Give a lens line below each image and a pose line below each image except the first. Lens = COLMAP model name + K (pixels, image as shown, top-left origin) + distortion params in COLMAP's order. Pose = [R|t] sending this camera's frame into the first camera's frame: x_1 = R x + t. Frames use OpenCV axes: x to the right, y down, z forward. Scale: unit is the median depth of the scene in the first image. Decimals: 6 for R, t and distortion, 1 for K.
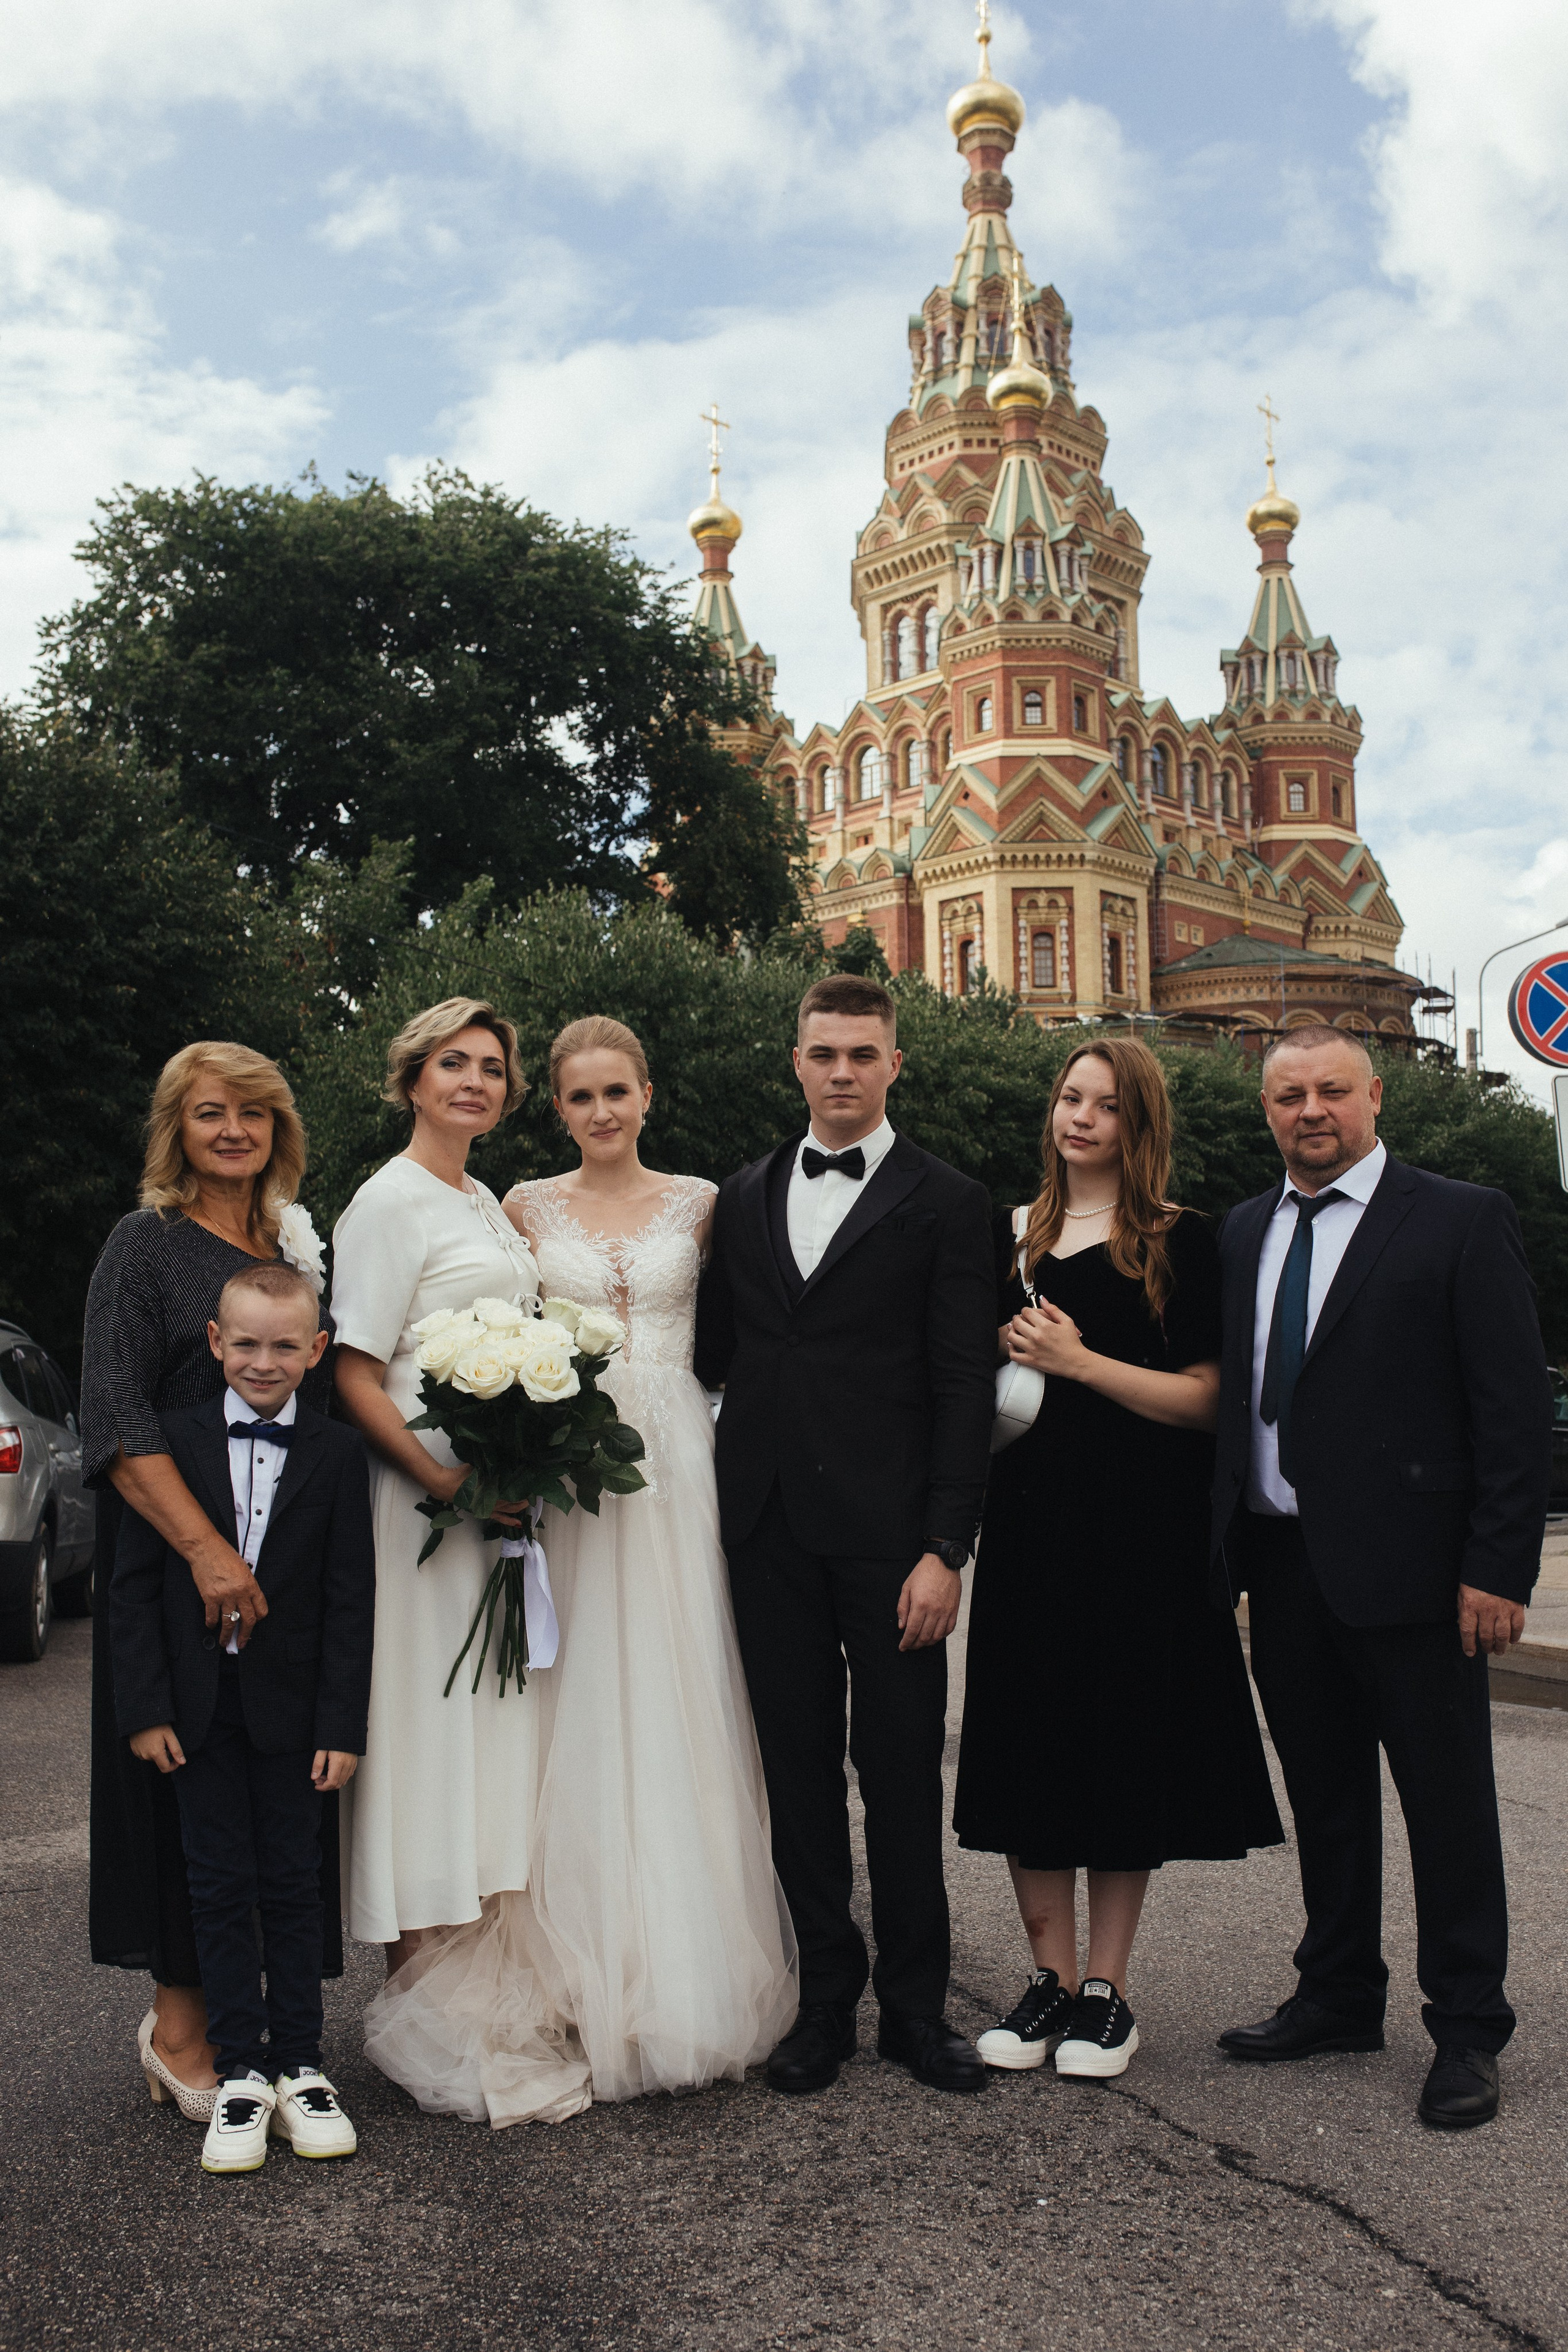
lens RADIAL K [[2240.5, 0, 784.0], [0, 2240.5, 1176.0], [0, 0, 1]] dist [-0.069459, 0.100901]
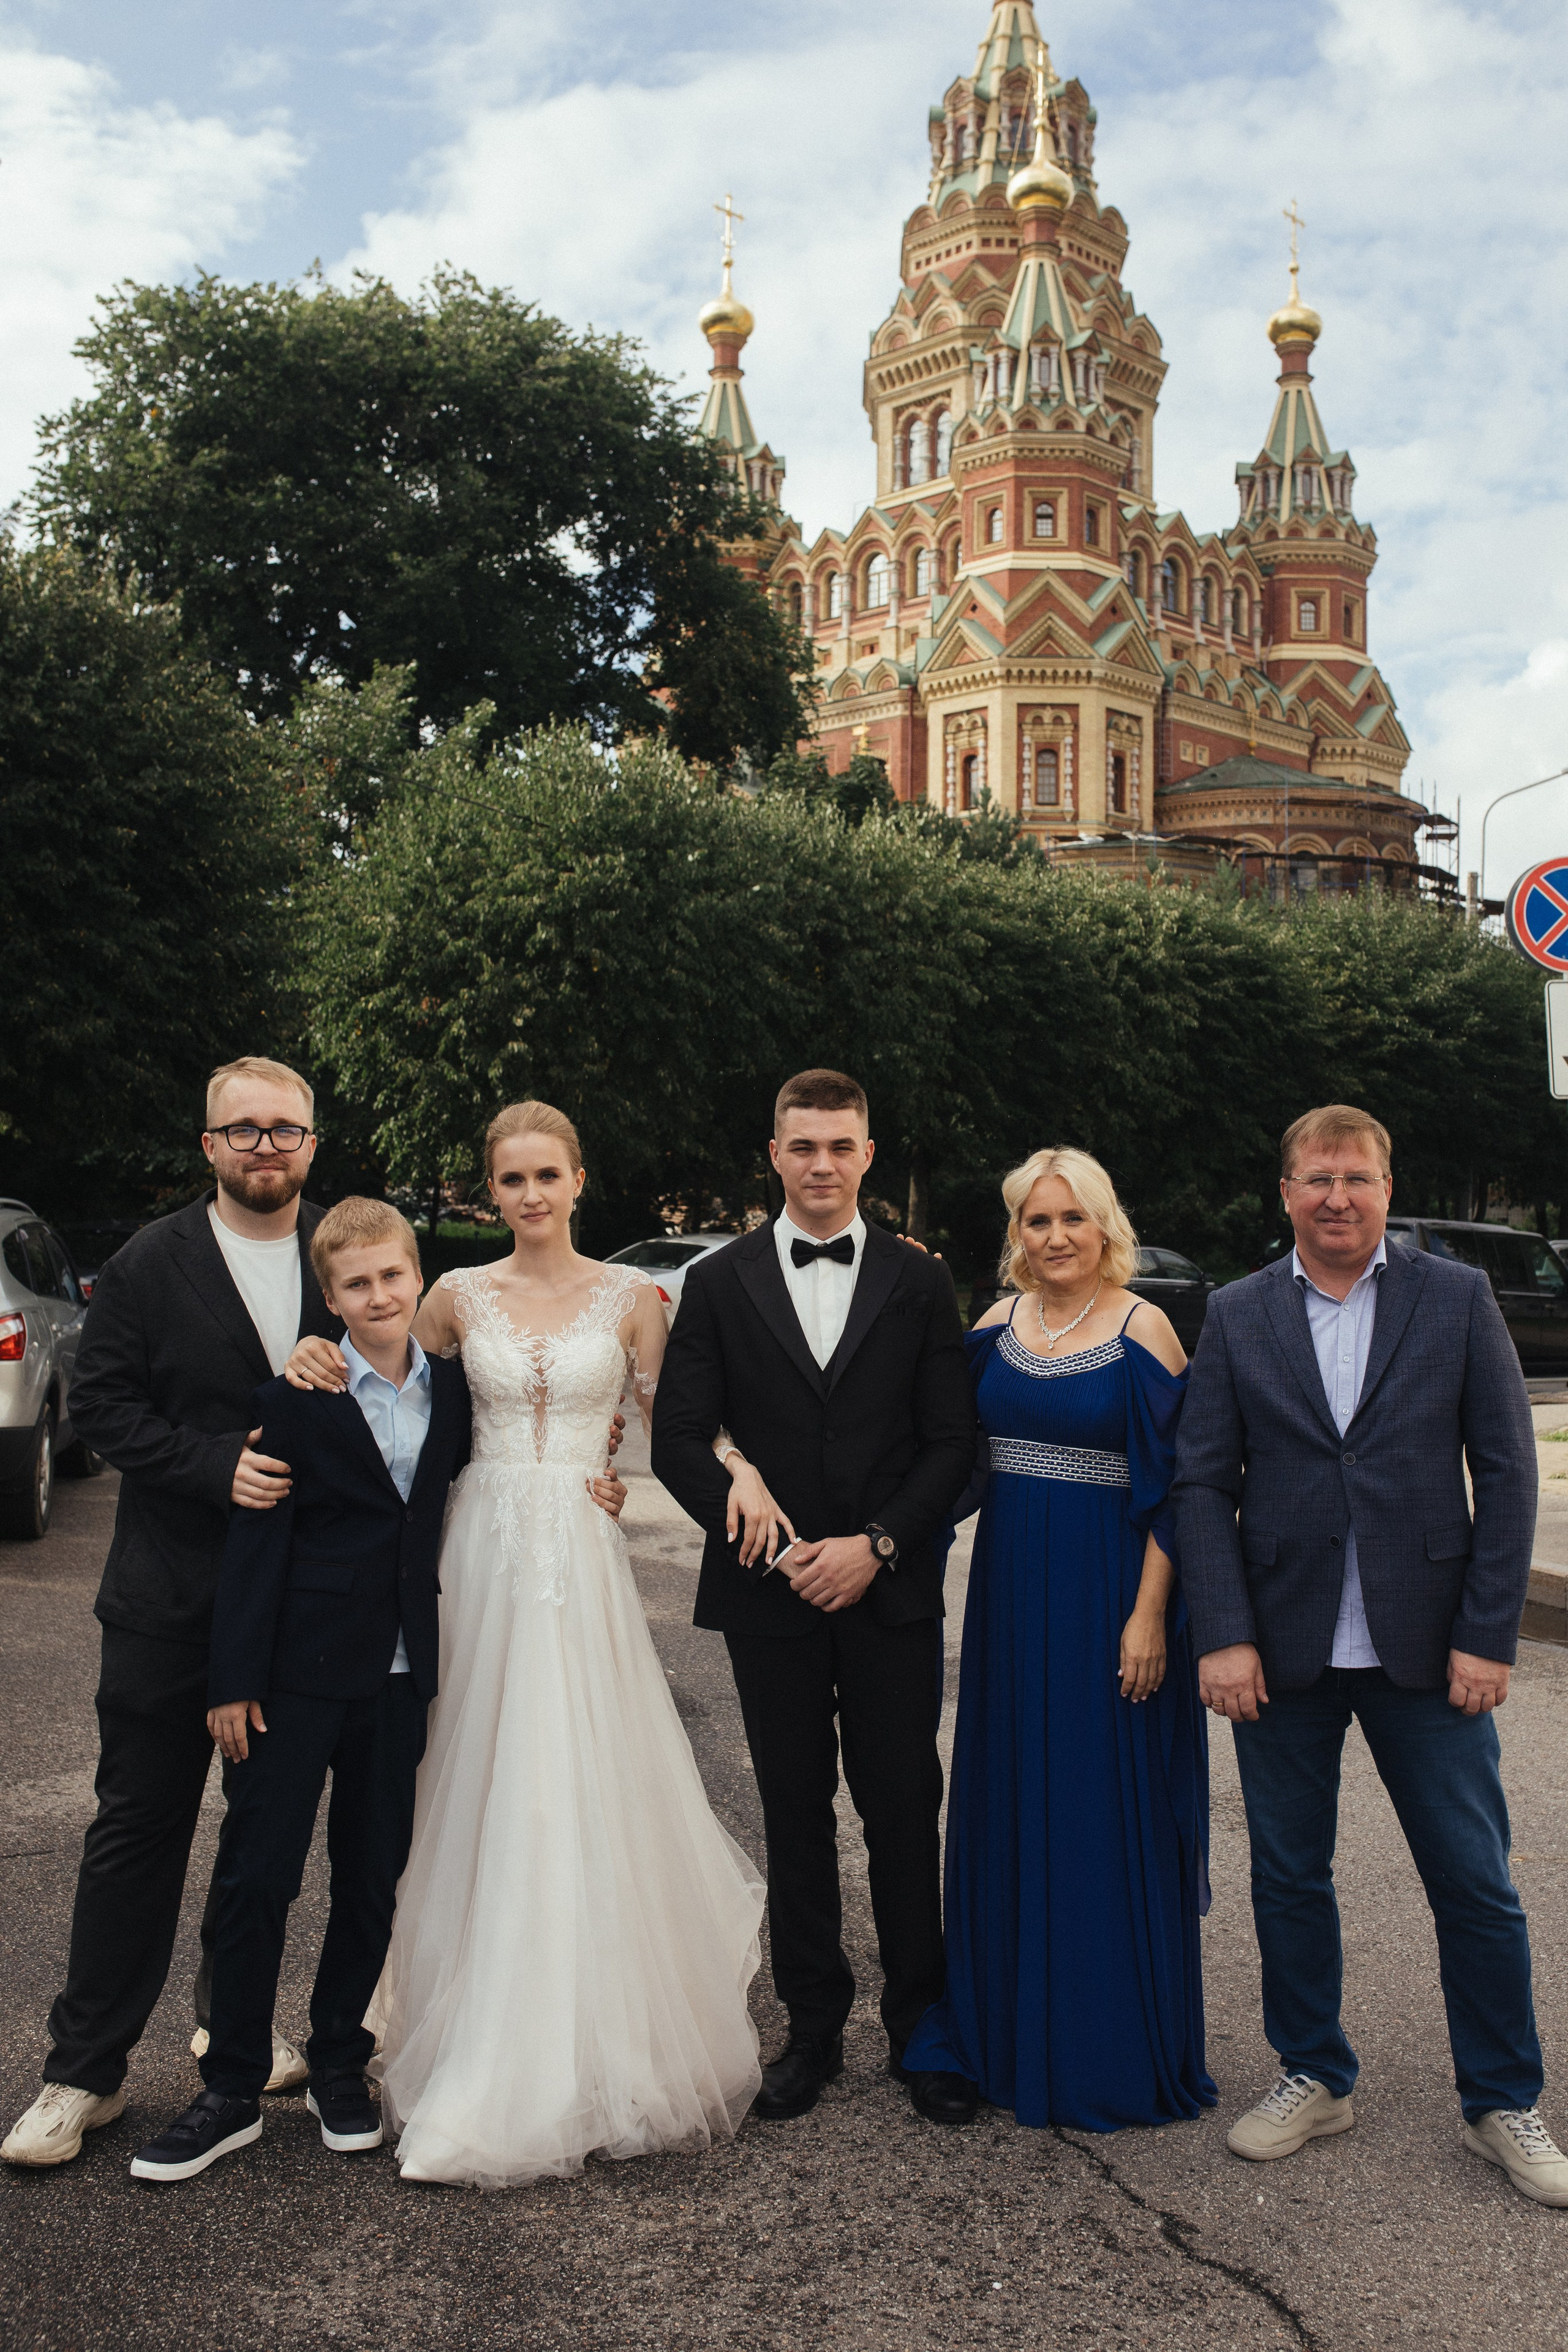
lens RADIAL K [[2242.8, 0, 786.0], [0, 2242.8, 1111.1], [0, 0, 1]] dist [-0.066845, 0.108567]
pose [[0.999714, 0.023638, 0.003743, -0.000150], [-0.023825, 0.997769, 0.062360, -0.007484], [-0.002260, -0.062431, 0.998047, -0.001709]]
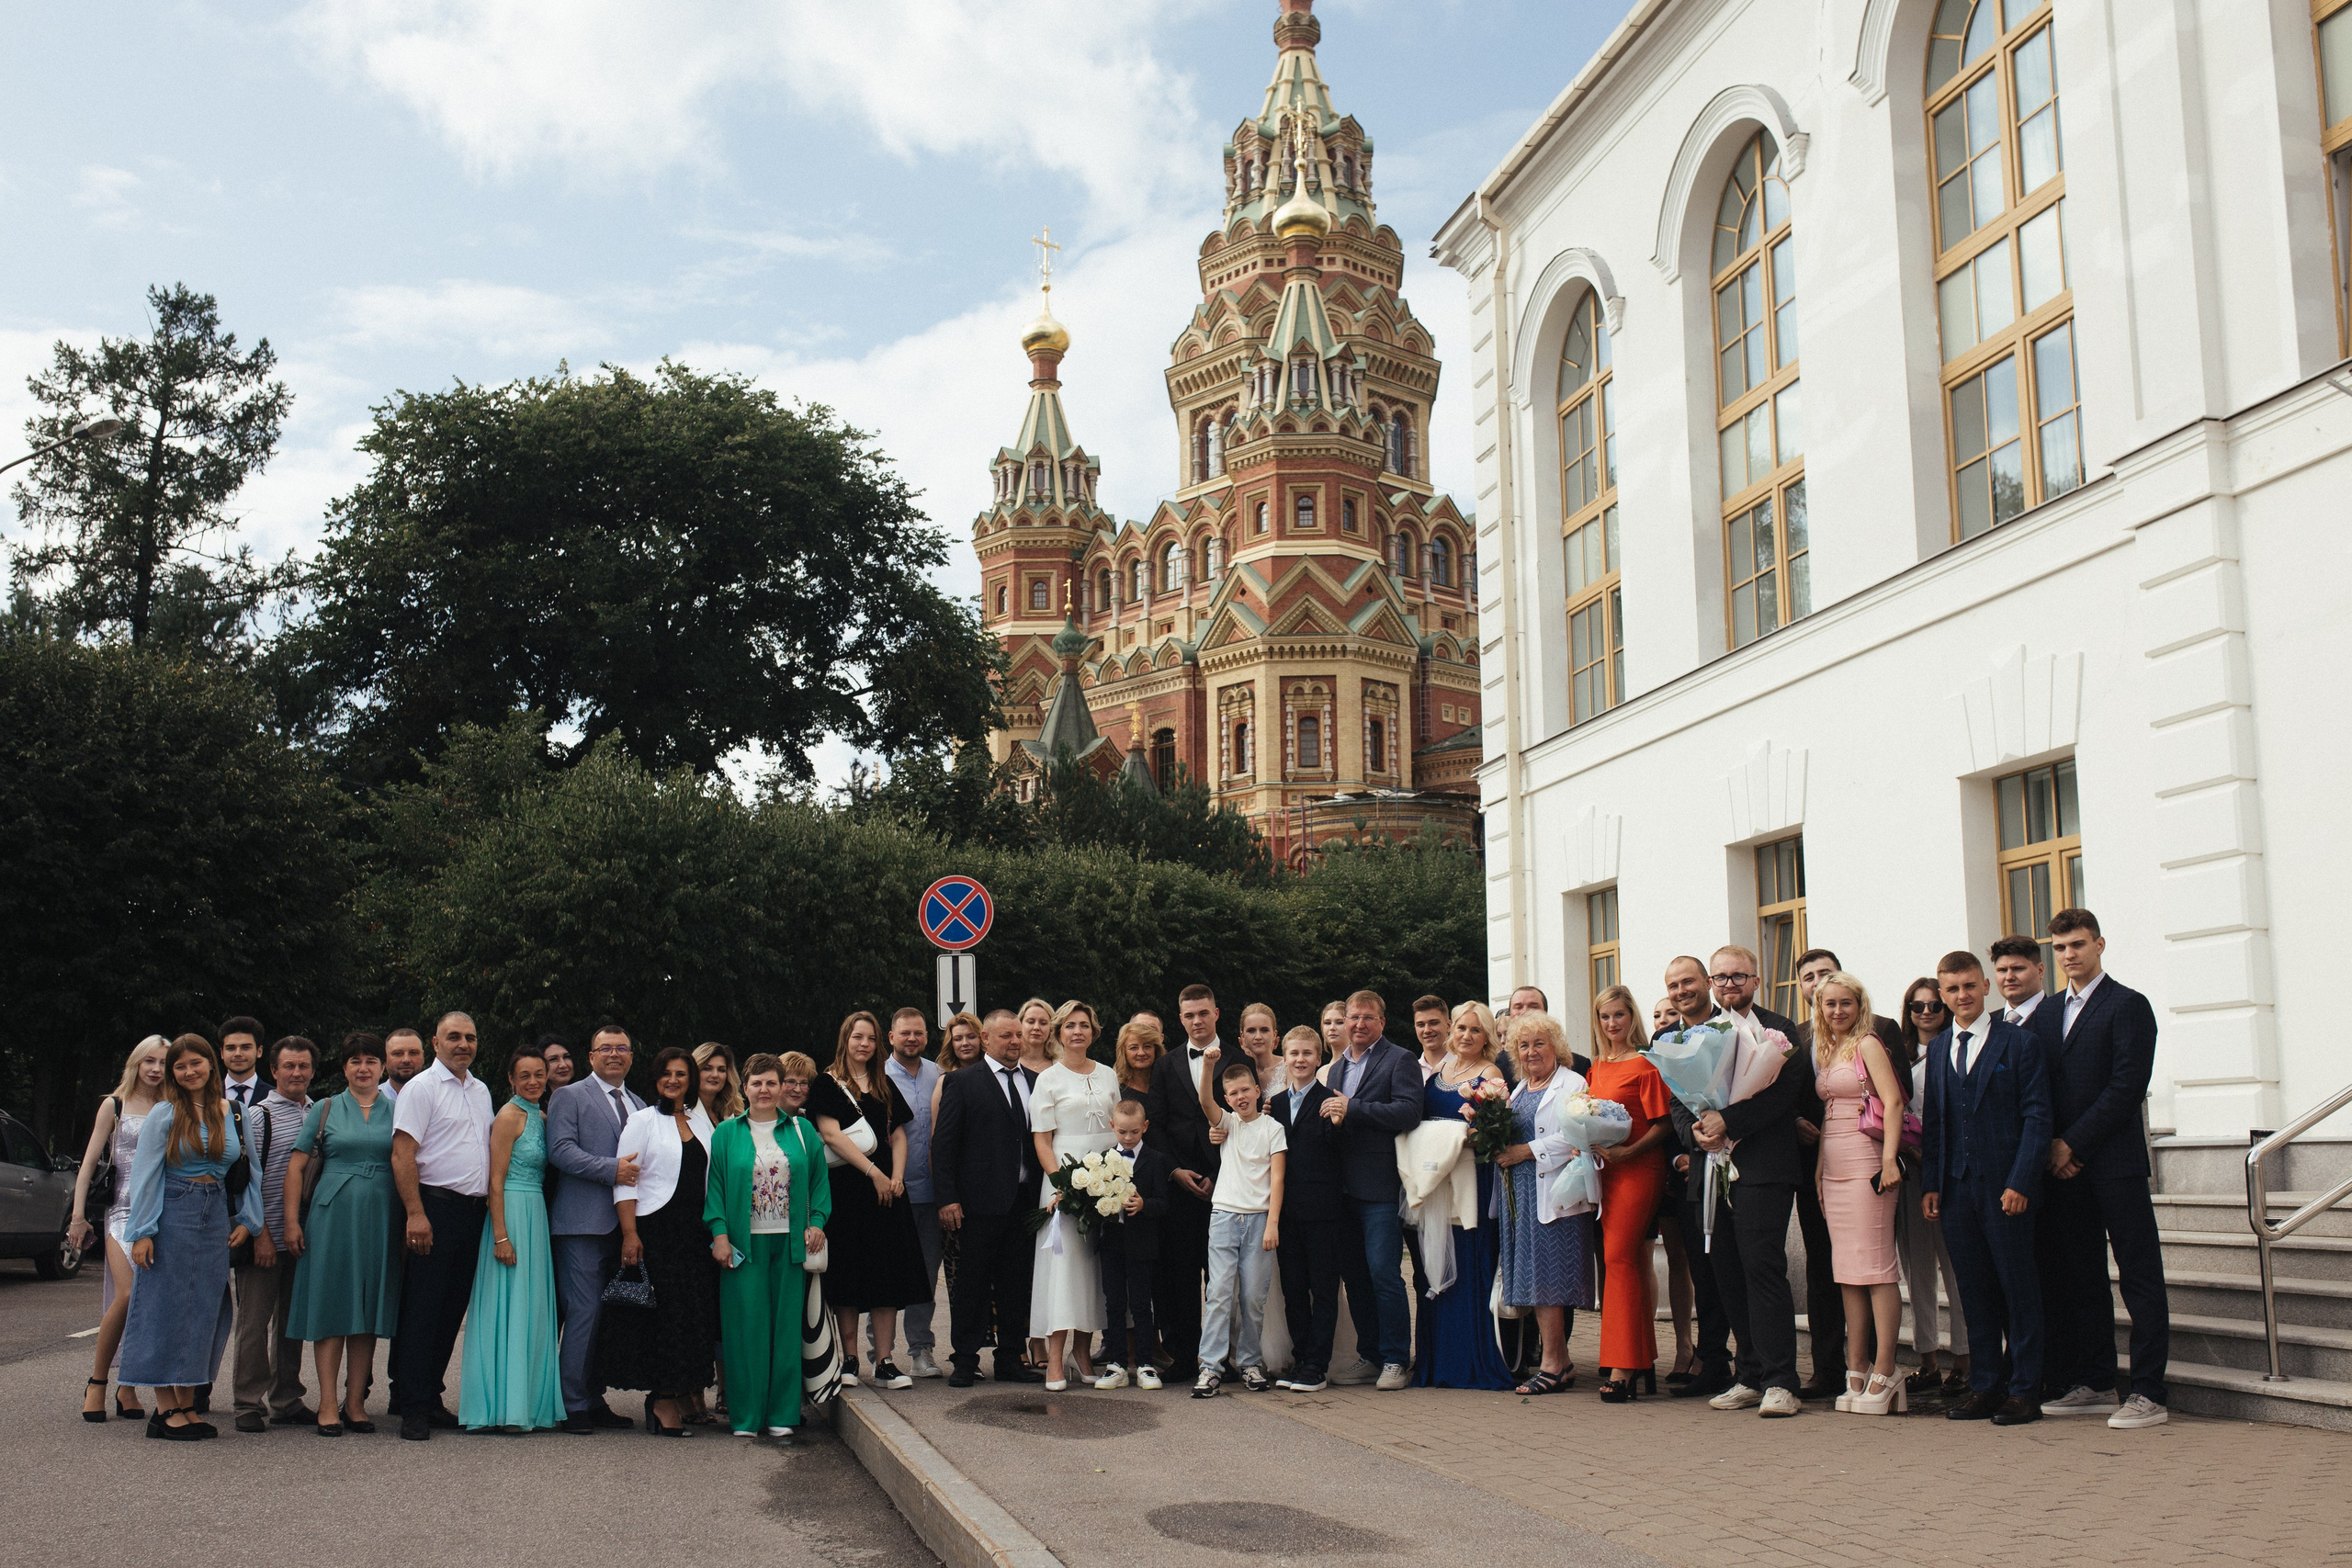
lens RADIAL K [[2296.3, 0, 1169.5], [0, 2296.3, 773.5], [0, 0, 1]] dist [-0.061867, 0.091352]
pose [[0.998171, -0.003148, -0.060364, 0.112537], [-0.000446, 0.998233, -0.059425, -0.013970], [0.060445, 0.059343, 0.996406, -0.119639]]
